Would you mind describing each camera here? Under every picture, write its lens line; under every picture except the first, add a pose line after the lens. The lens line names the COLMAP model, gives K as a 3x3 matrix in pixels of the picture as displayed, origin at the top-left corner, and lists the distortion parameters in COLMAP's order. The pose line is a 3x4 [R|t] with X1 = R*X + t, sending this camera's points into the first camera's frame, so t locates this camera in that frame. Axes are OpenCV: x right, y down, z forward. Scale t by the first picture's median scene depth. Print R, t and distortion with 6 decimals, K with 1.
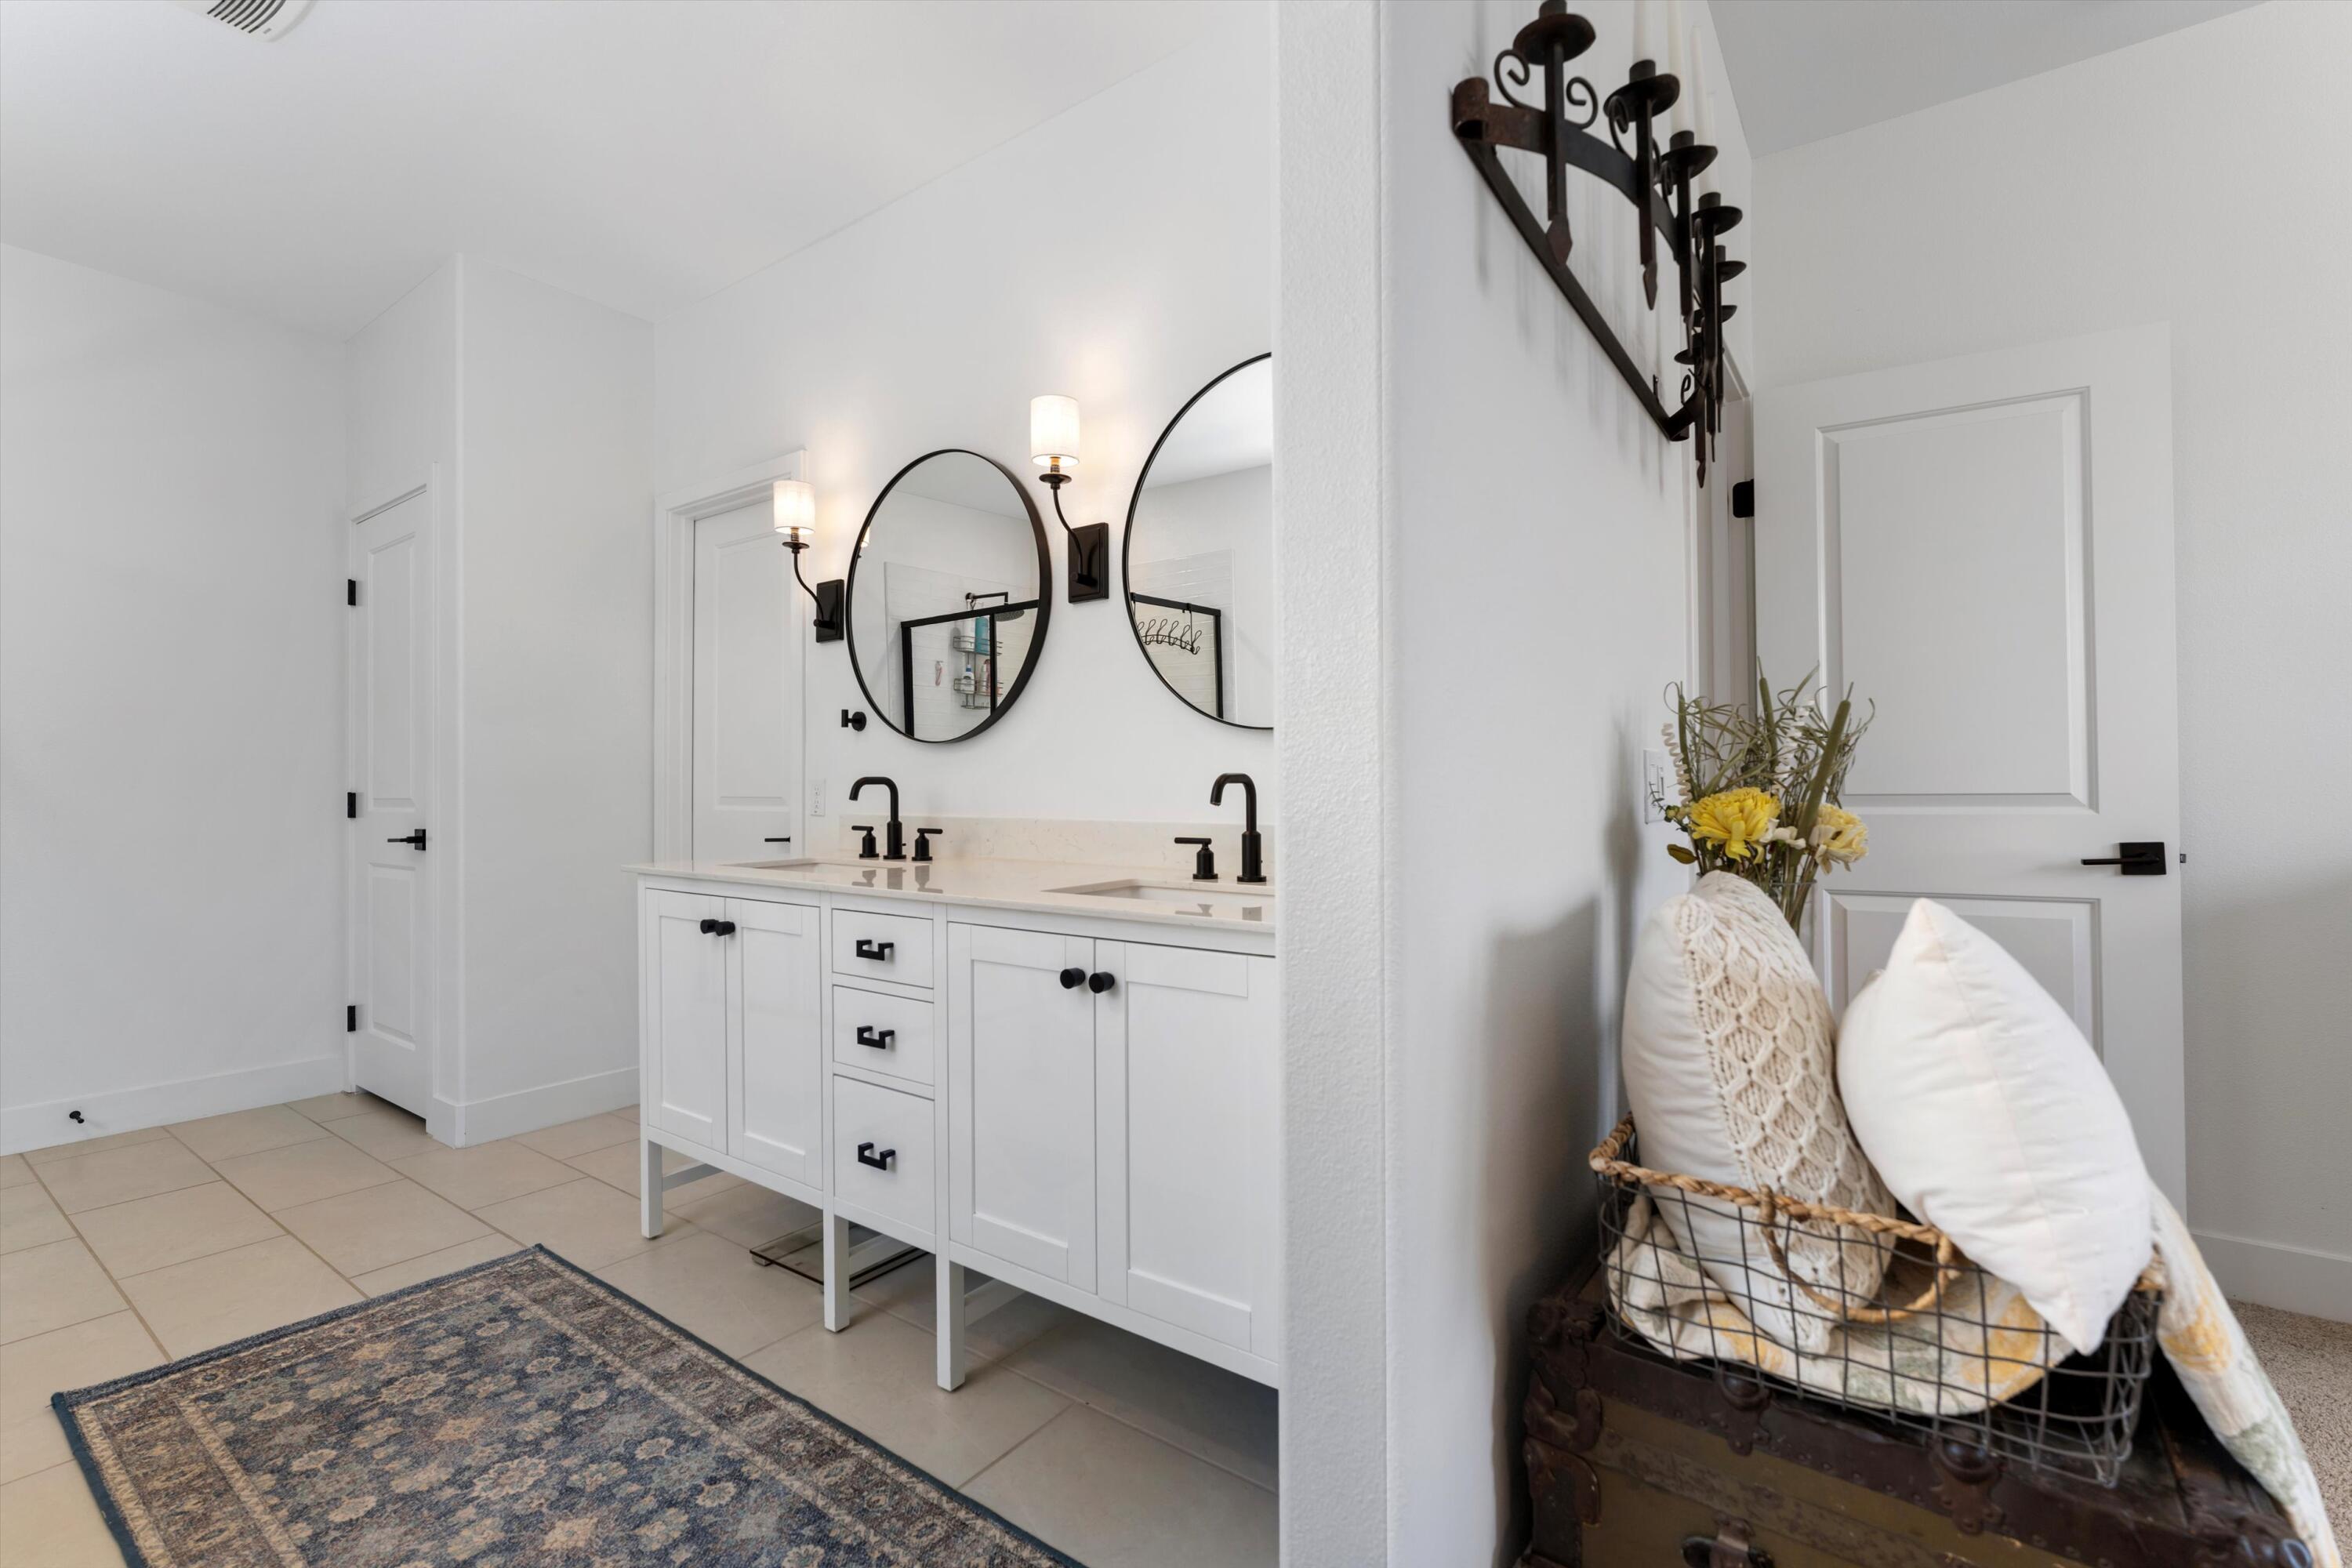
lens RADIAL K [[1016.3, 0, 1169.3], [0, 1016.3, 776.2], [0, 0, 1]] dist [0.000345, 0.000349]
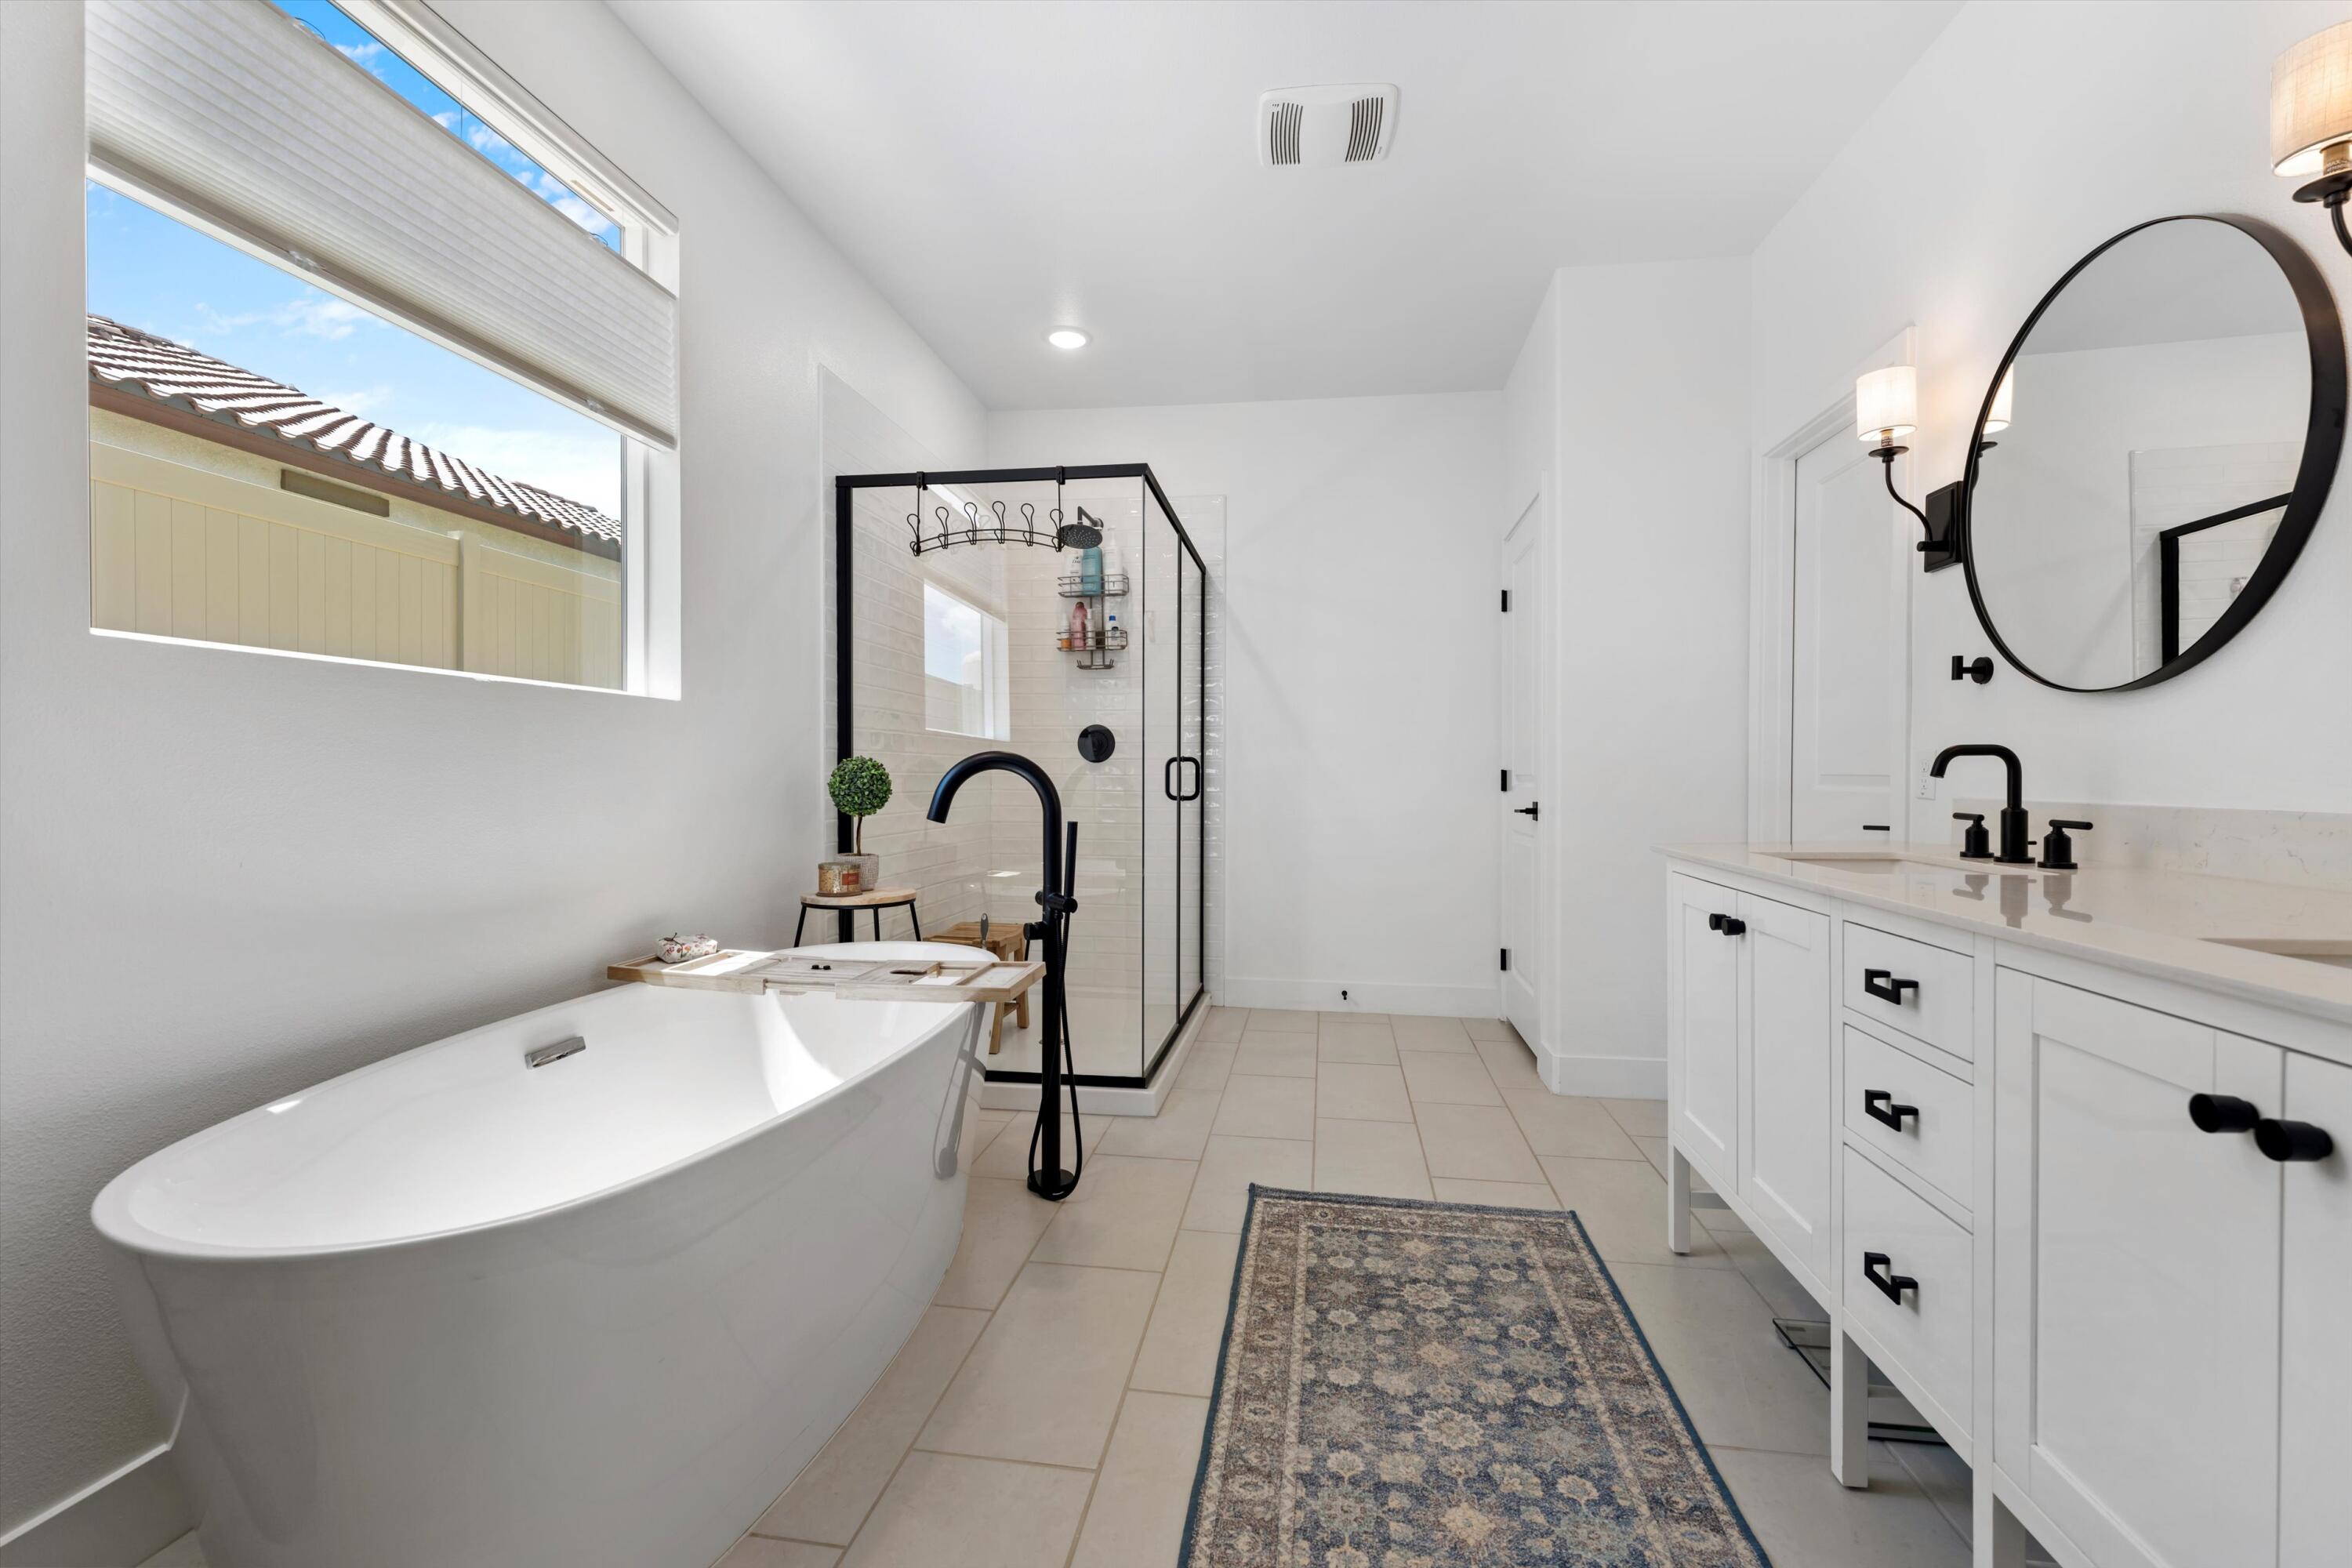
lens RADIAL K [[992.1, 0, 1176.0], [0, 992.1, 784.0], [0, 0, 1]] dist [-0.003858, -0.000243]
pose [[0.467293, 0.013876, -0.883994, 0.081210], [0.007408, 0.999780, 0.019609, 0.014107], [0.884071, -0.015711, 0.467088, 0.247418]]
